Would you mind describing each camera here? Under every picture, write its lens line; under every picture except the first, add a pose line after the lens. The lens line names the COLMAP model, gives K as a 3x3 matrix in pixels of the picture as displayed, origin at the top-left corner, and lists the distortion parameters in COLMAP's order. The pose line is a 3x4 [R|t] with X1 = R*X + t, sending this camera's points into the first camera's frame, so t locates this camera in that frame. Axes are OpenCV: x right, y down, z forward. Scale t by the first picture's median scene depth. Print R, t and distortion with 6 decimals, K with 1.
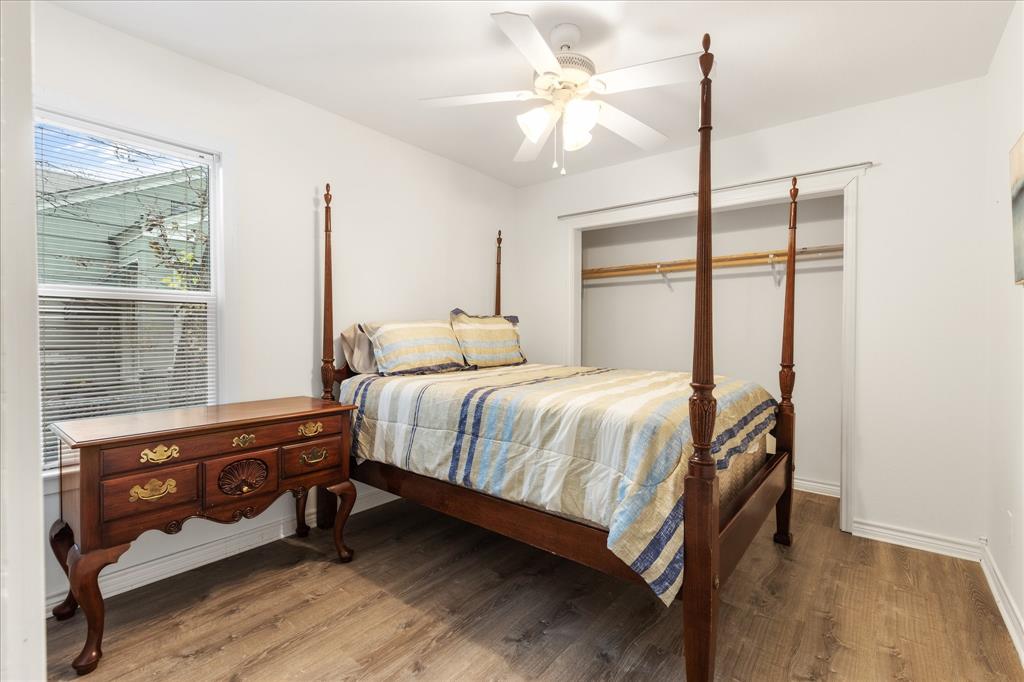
lens RADIAL K [[459.7, 0, 509.7], [0, 459.7, 338.9], [0, 0, 1]] dist [0.018734, -0.000354]
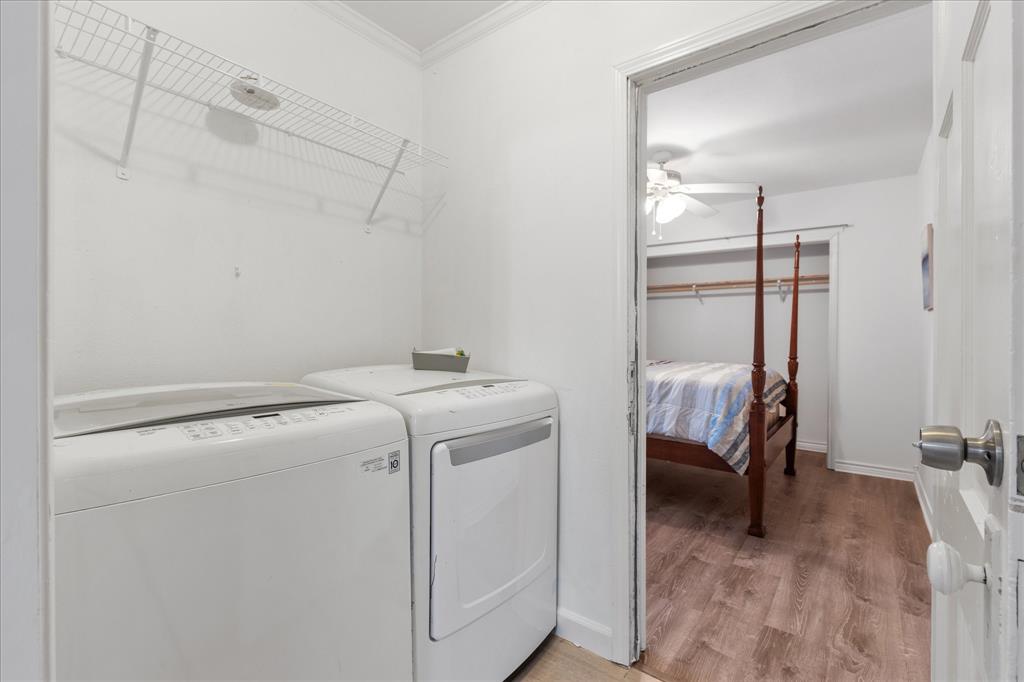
lens RADIAL K [[459.7, 0, 514.3], [0, 459.7, 340.2], [0, 0, 1]] dist [0.018734, -0.000354]
pose [[0.999661, -0.000580, 0.026044, -0.520244], [0.000551, 0.999999, 0.001134, -0.003548], [-0.026044, -0.001119, 0.999660, -0.725354]]
